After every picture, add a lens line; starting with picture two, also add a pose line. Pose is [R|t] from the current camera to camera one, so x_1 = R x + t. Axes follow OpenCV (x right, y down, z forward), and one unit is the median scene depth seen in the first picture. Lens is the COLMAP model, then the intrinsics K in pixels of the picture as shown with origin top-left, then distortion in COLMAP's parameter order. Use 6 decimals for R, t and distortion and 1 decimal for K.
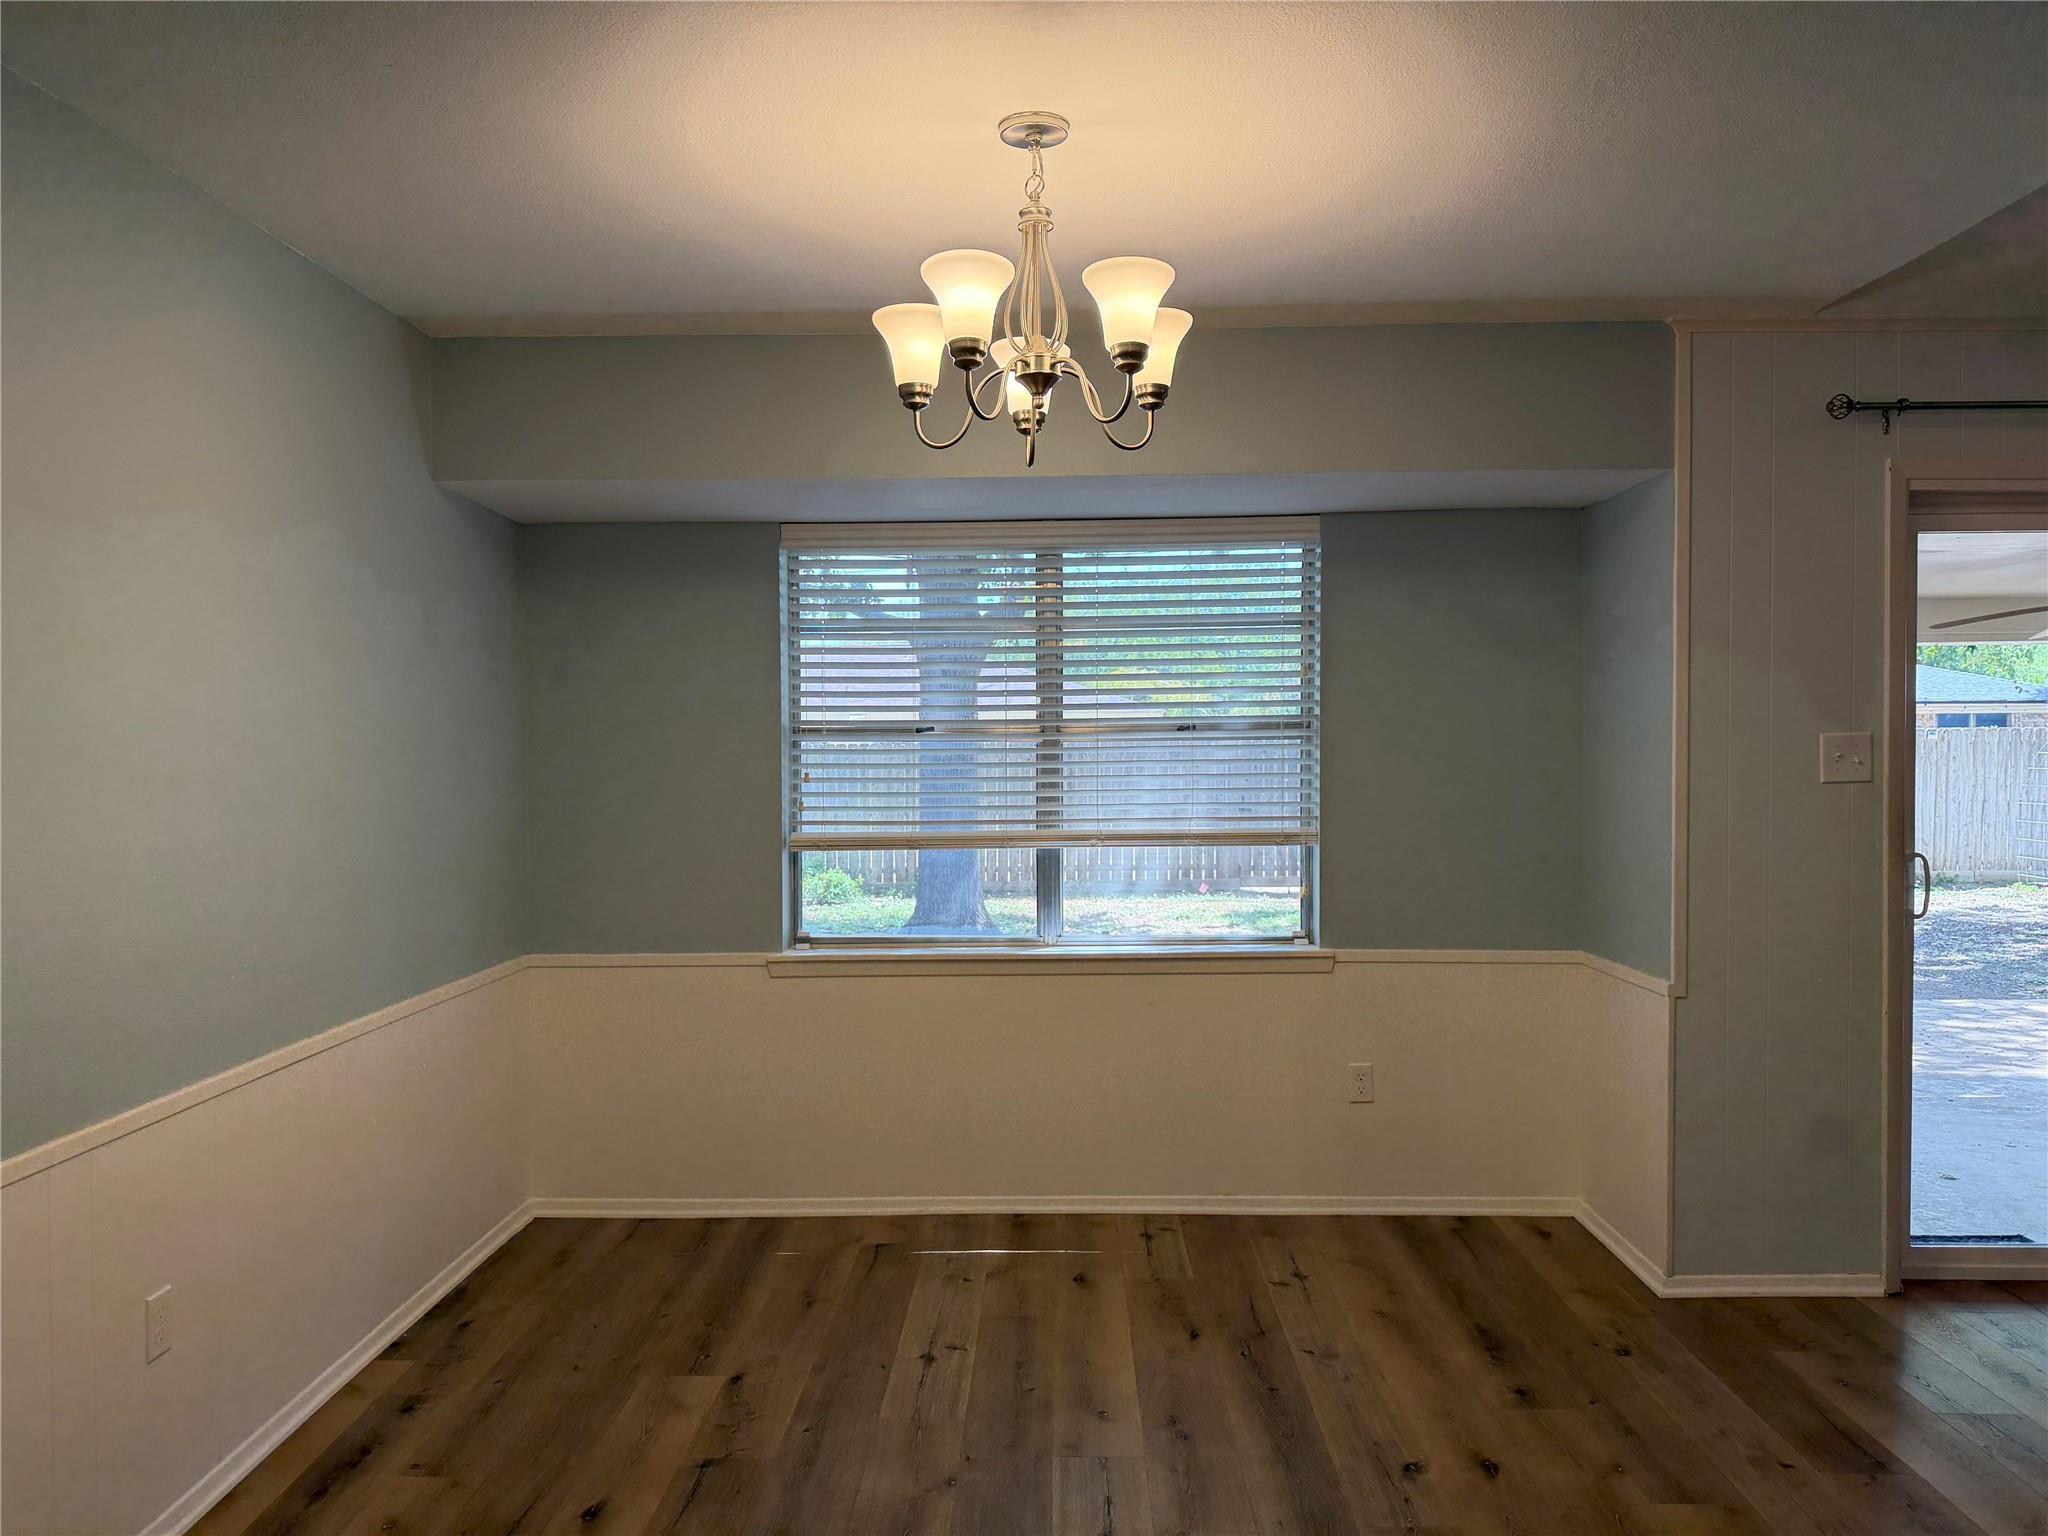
lens RADIAL K [[1427.6, 0, 1025.6], [0, 1427.6, 779.0], [0, 0, 1]] dist [0.106302, -0.132524]
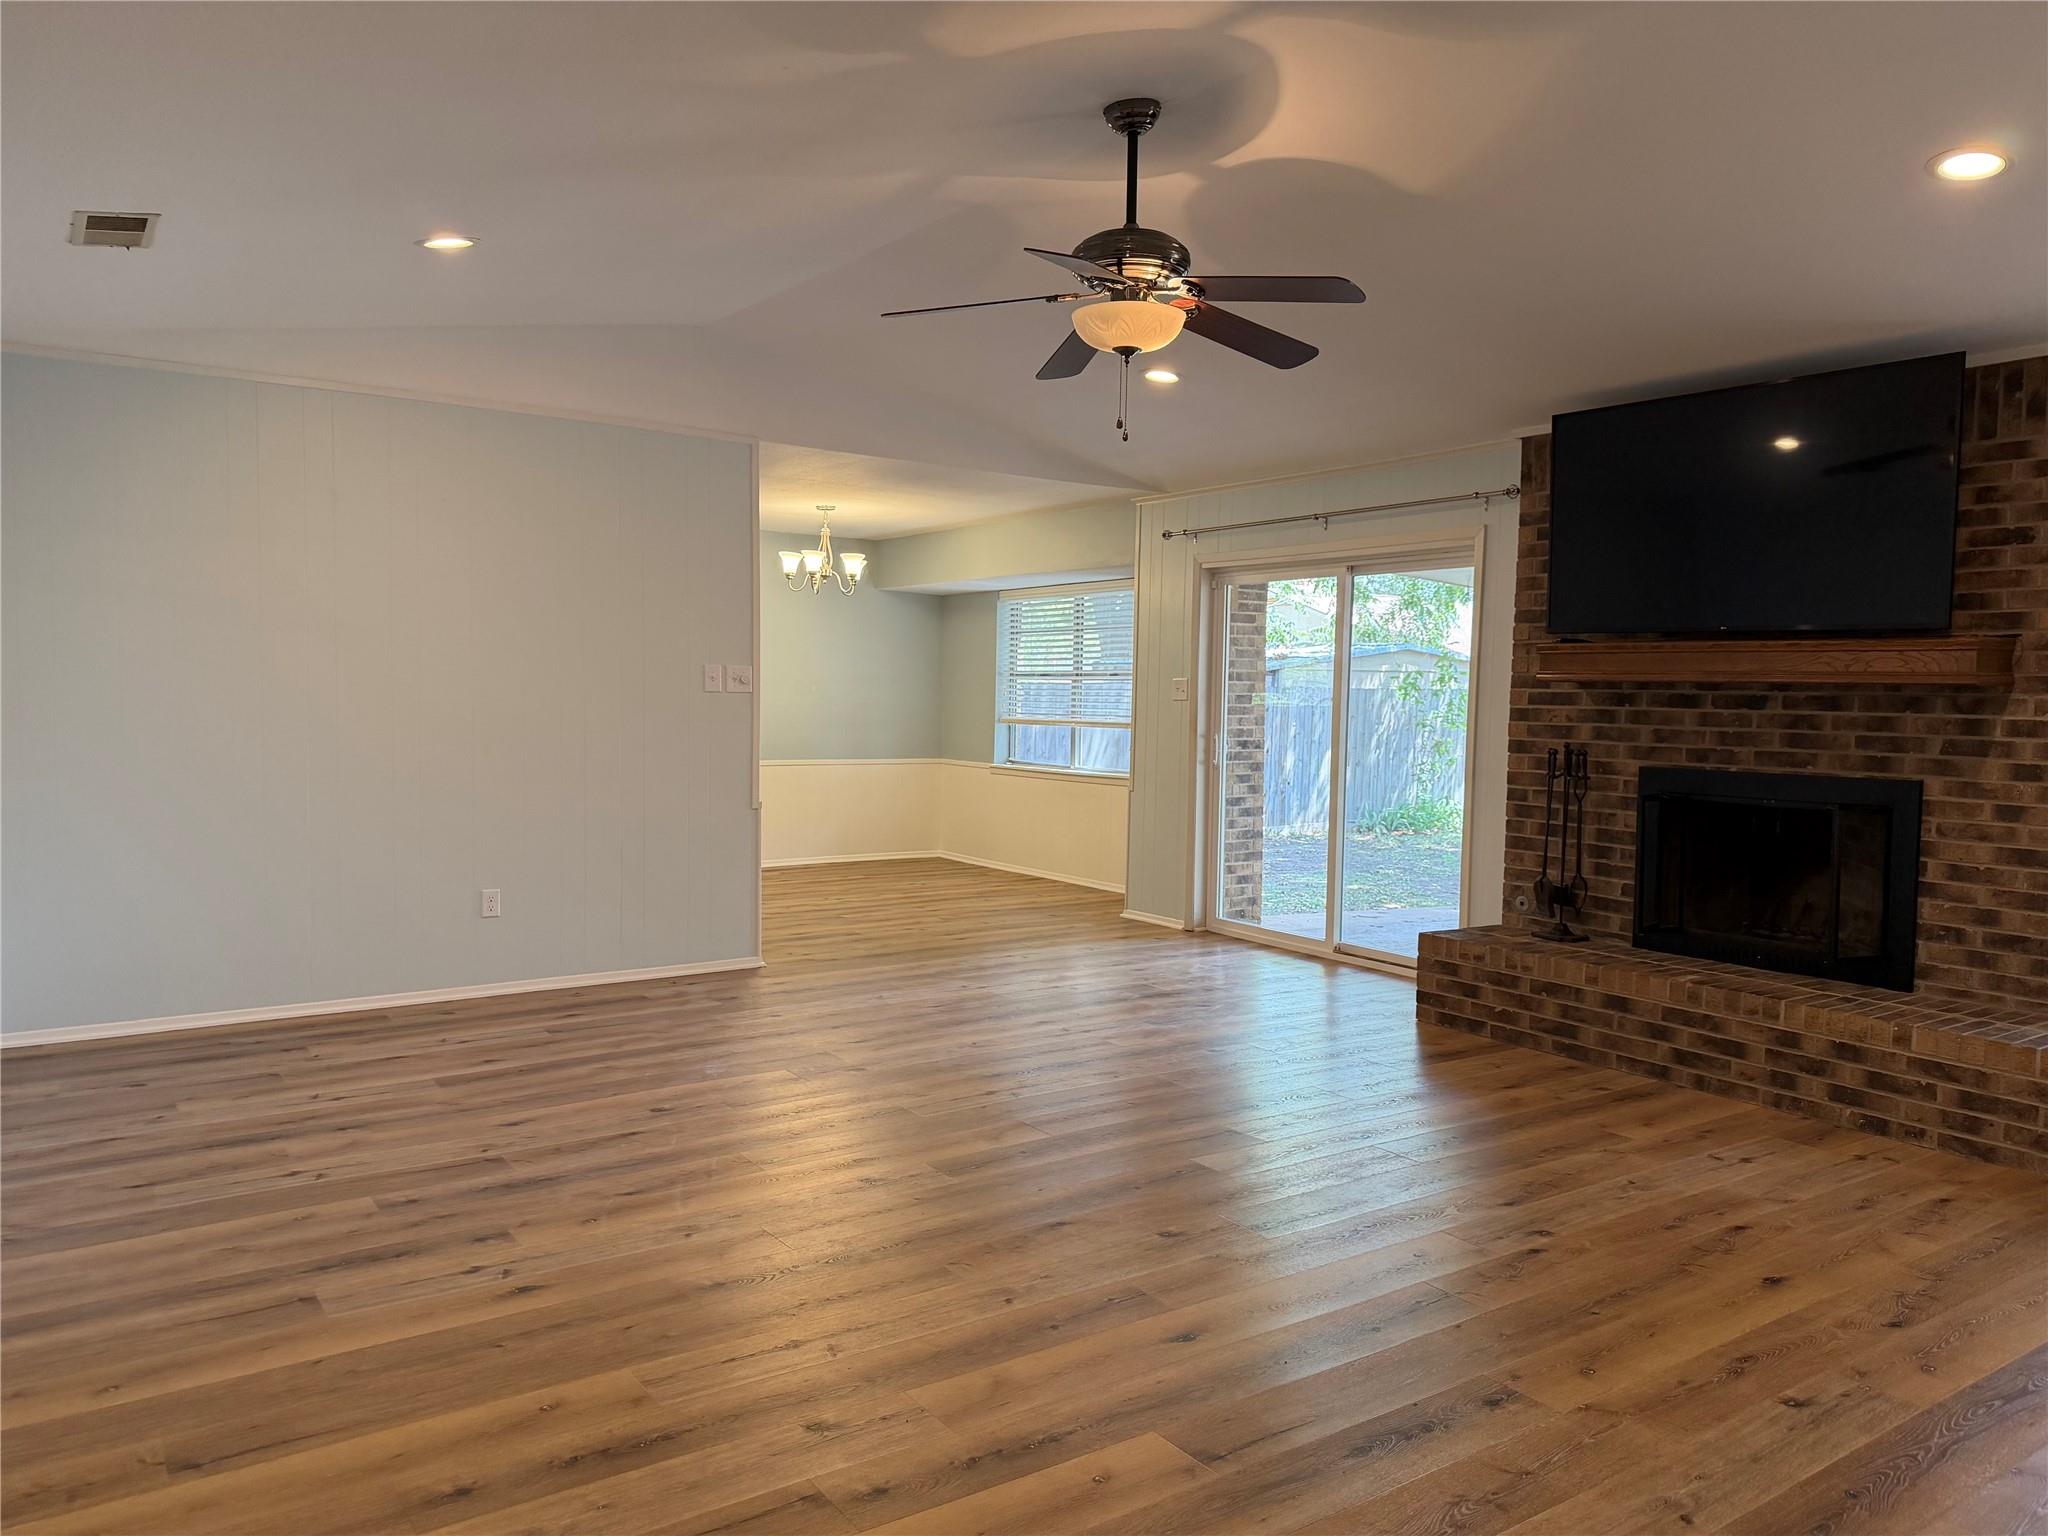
lens RADIAL K [[1427.6, 0, 1025.6], [0, 1427.6, 779.0], [0, 0, 1]] dist [0.106302, -0.132524]
pose [[0.584391, 0.066184, -0.808768, 1.823867], [-0.041362, 0.997802, 0.051766, 0.016710], [0.810417, 0.003200, 0.585845, -0.399274]]
